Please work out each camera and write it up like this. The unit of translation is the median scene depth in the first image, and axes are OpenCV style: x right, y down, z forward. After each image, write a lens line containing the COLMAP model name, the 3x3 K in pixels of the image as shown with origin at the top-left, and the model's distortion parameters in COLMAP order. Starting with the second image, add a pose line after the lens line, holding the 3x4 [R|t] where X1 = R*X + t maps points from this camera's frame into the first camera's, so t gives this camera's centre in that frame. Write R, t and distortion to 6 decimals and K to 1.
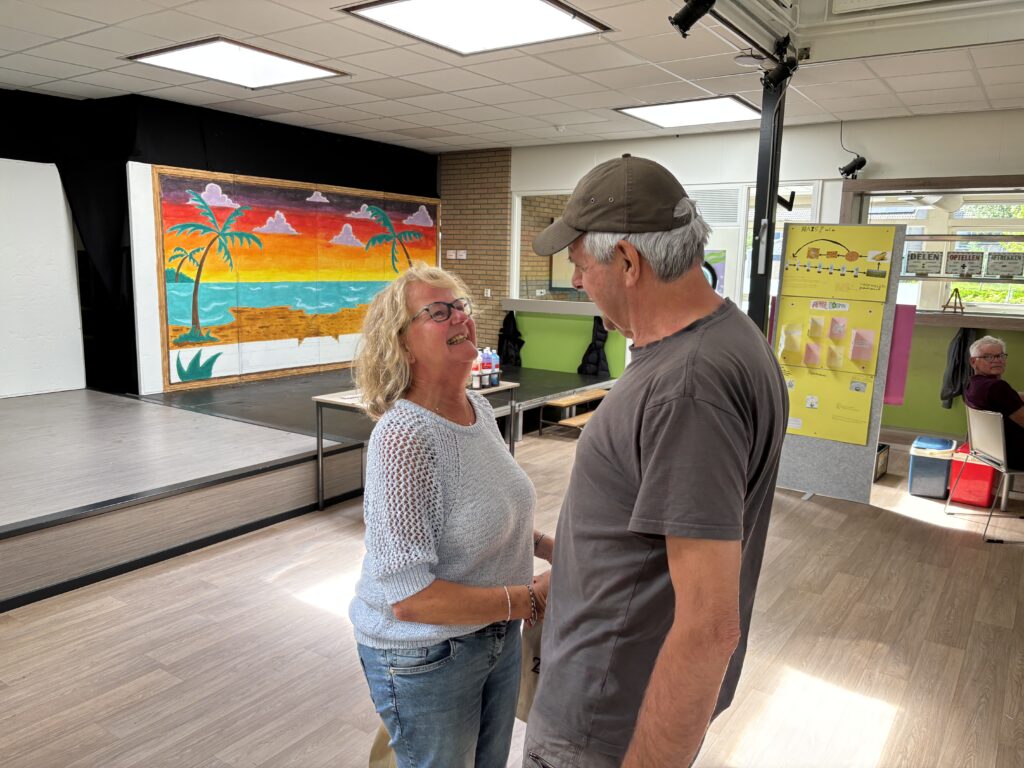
lens RADIAL K [[773.0, 0, 504.4], [0, 773.0, 391.6], [0, 0, 1]] dist [0.044936, -0.053954]
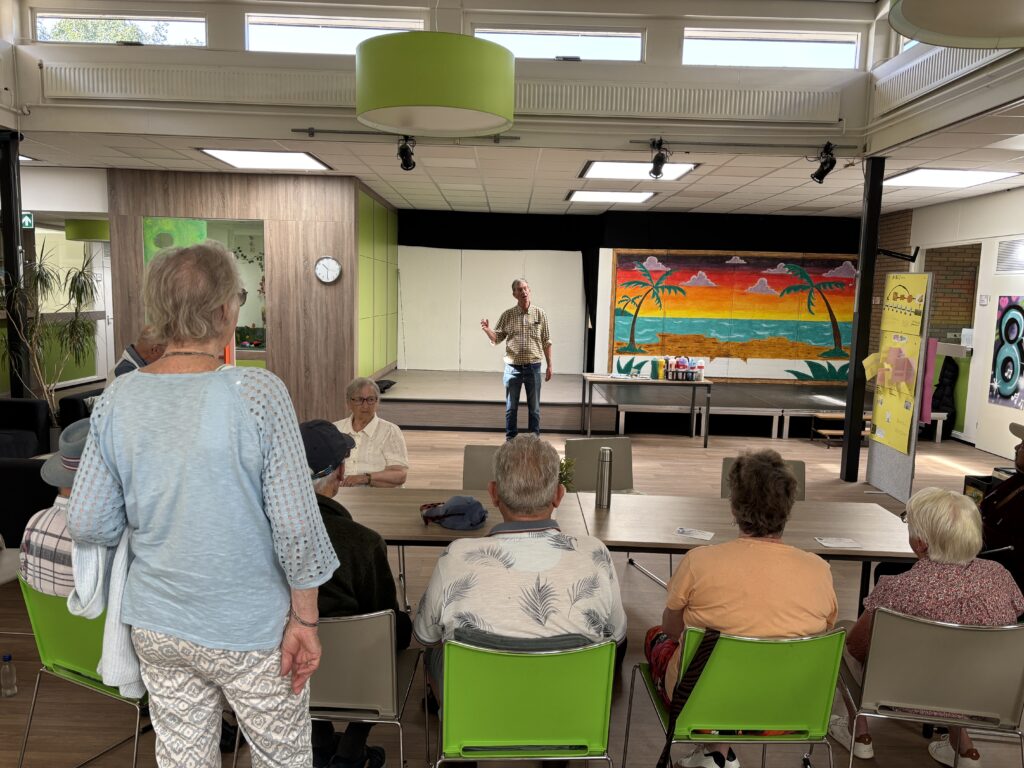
lens RADIAL K [[773.0, 0, 511.8], [0, 773.0, 381.8], [0, 0, 1]] dist [0.044936, -0.053954]
pose [[0.577989, 0.087343, -0.811357, 0.806224], [-0.150951, 0.988541, -0.001117, 0.039076], [0.801961, 0.123121, 0.584550, -0.155528]]
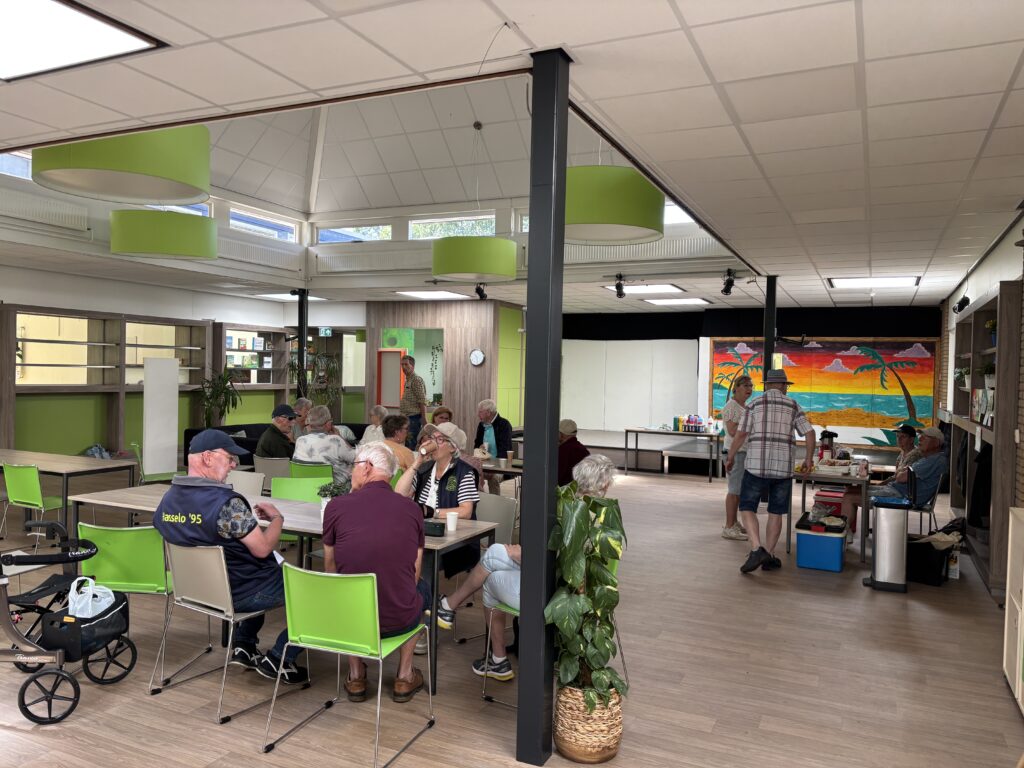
lens RADIAL K [[773.0, 0, 510.9], [0, 773.0, 383.0], [0, 0, 1]] dist [0.044936, -0.053954]
pose [[0.170104, -0.001514, -0.985425, 1.567788], [-0.183293, 0.982499, -0.033150, 0.017846], [0.968230, 0.186260, 0.166849, 0.084694]]
